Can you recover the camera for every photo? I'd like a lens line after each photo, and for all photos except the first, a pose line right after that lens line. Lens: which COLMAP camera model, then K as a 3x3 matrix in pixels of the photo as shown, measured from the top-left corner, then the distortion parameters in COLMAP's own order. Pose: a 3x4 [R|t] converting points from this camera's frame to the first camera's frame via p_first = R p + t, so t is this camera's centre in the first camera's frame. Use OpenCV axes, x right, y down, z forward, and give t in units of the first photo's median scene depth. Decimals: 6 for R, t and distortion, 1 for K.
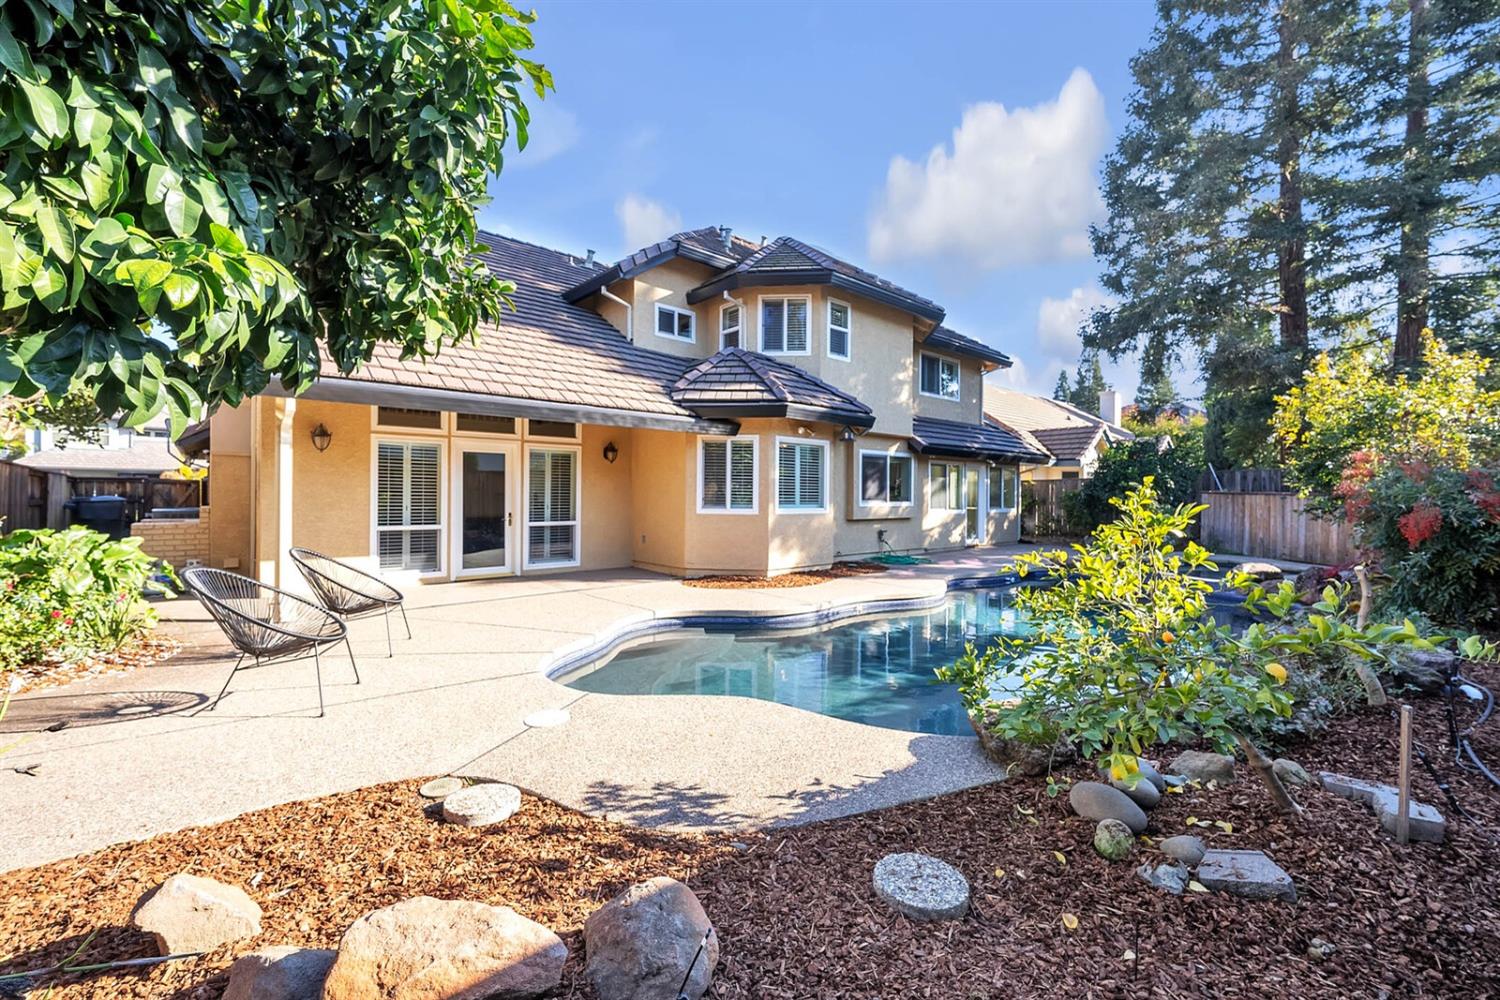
lens RADIAL K [[622.3, 0, 759.5], [0, 622.3, 494.9], [0, 0, 1]] dist [0.003740, -0.001144]
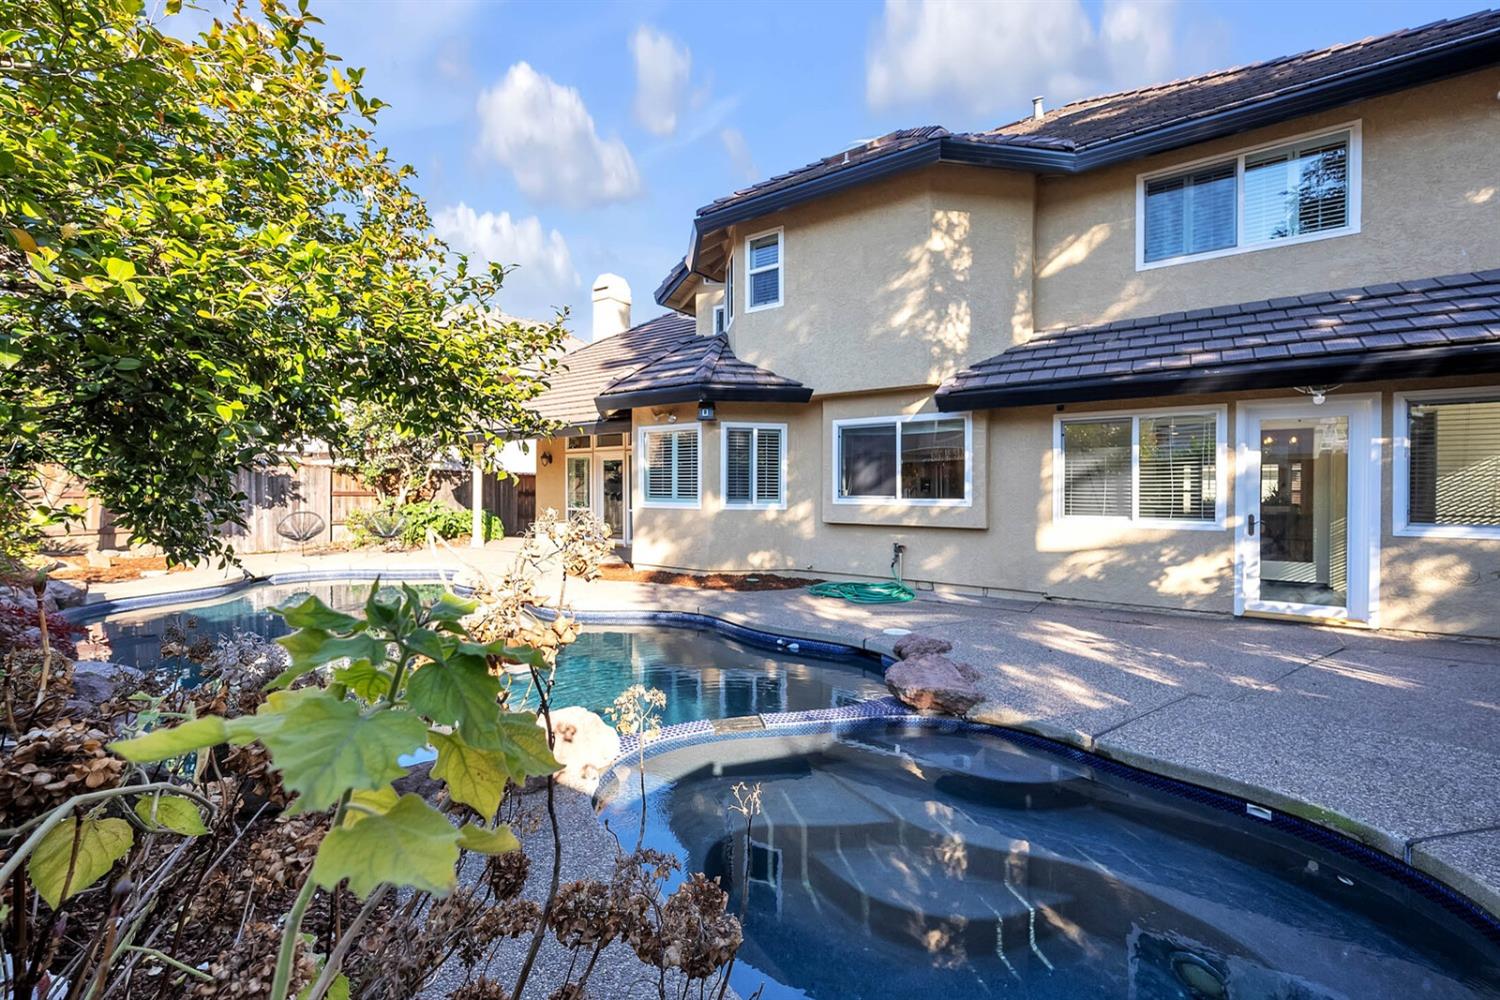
lens RADIAL K [[622.3, 0, 752.7], [0, 622.3, 491.6], [0, 0, 1]] dist [0.003740, -0.001144]
pose [[0.237886, 0.000461, -0.971293, 0.966241], [0.000221, 1.000000, 0.000529, 0.005846], [0.971293, -0.000340, 0.237886, 0.899799]]
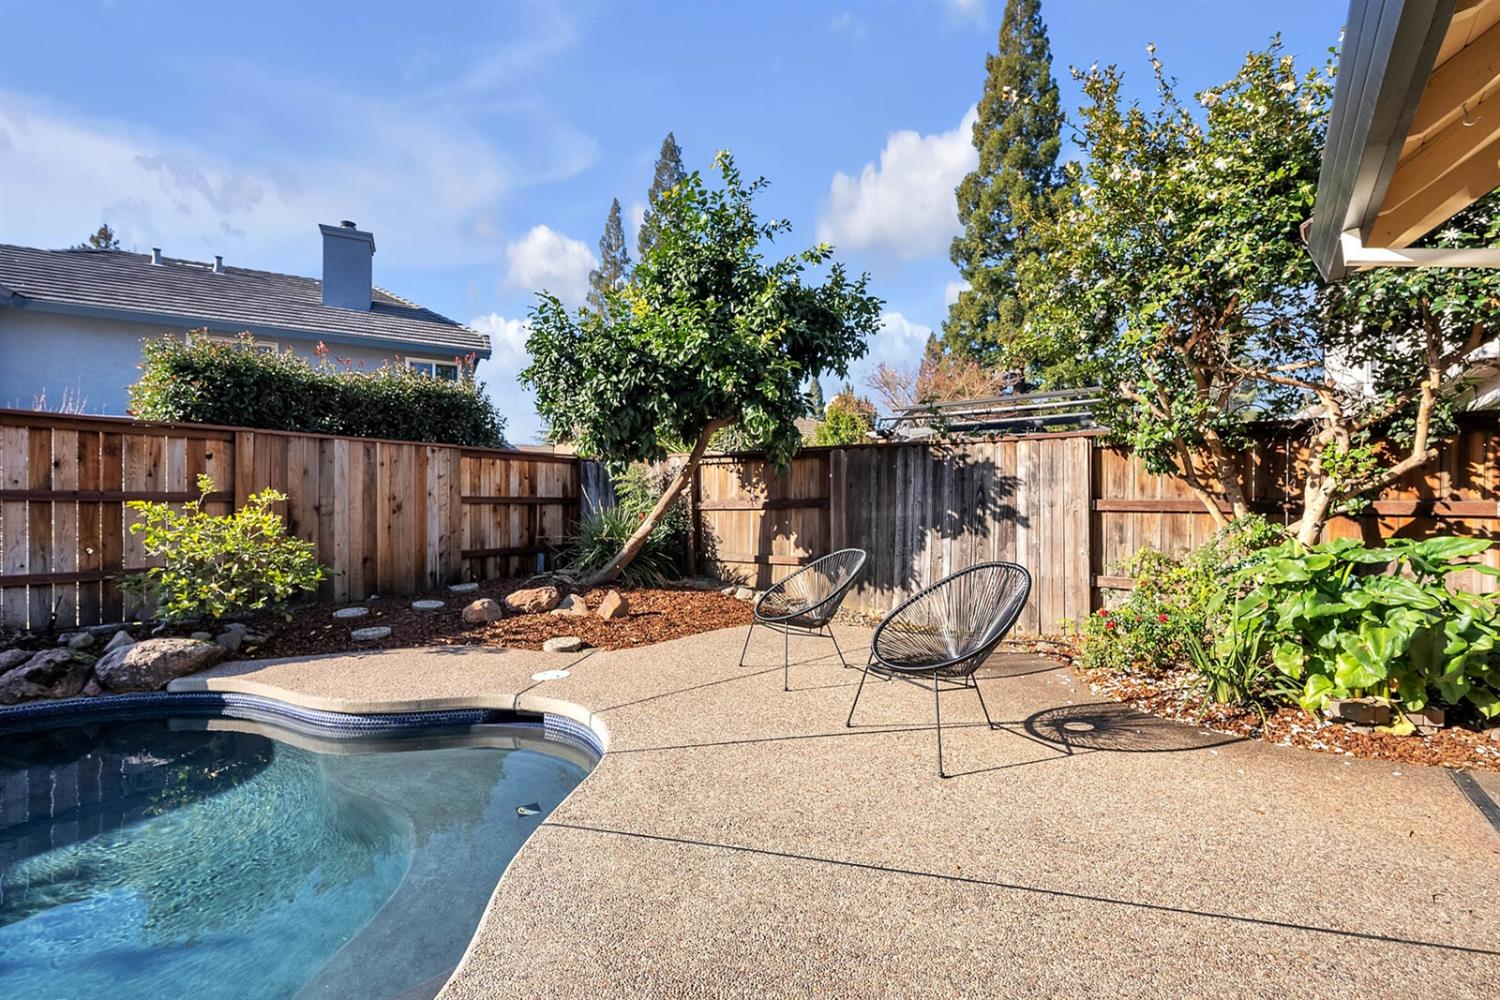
lens RADIAL K [[622.3, 0, 758.7], [0, 622.3, 514.1], [0, 0, 1]] dist [0.003740, -0.001144]
pose [[-0.984009, -0.007343, -0.177966, -0.194121], [-0.008836, 0.999932, 0.007599, 0.015625], [0.177898, 0.009050, -0.984007, 0.786618]]
